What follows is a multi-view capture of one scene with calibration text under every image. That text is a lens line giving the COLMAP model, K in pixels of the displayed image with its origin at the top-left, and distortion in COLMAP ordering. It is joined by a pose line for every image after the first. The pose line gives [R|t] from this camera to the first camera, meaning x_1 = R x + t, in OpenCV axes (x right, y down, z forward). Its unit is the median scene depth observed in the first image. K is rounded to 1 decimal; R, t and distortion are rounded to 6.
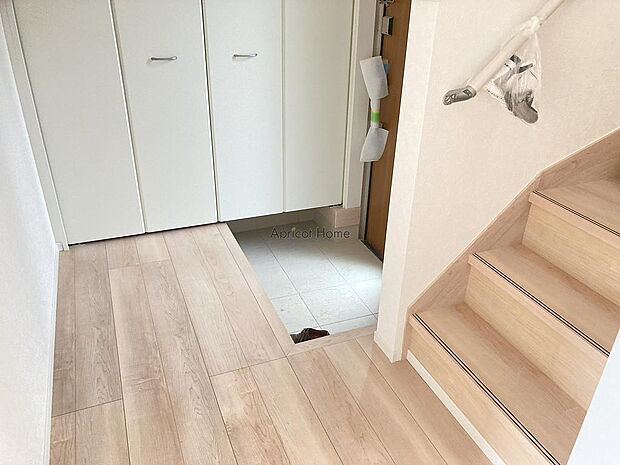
lens RADIAL K [[511.8, 0, 307.7], [0, 511.8, 234.4], [0, 0, 1]] dist [0.018325, -0.023746]
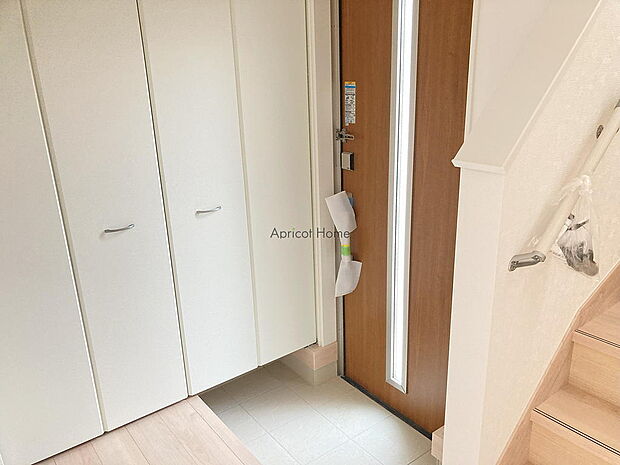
lens RADIAL K [[511.8, 0, 311.8], [0, 511.8, 234.0], [0, 0, 1]] dist [0.018325, -0.023746]
pose [[0.962131, -0.136671, 0.235848, -0.158311], [0.174795, 0.973253, -0.149082, -0.136565], [-0.209165, 0.184661, 0.960287, 0.101655]]
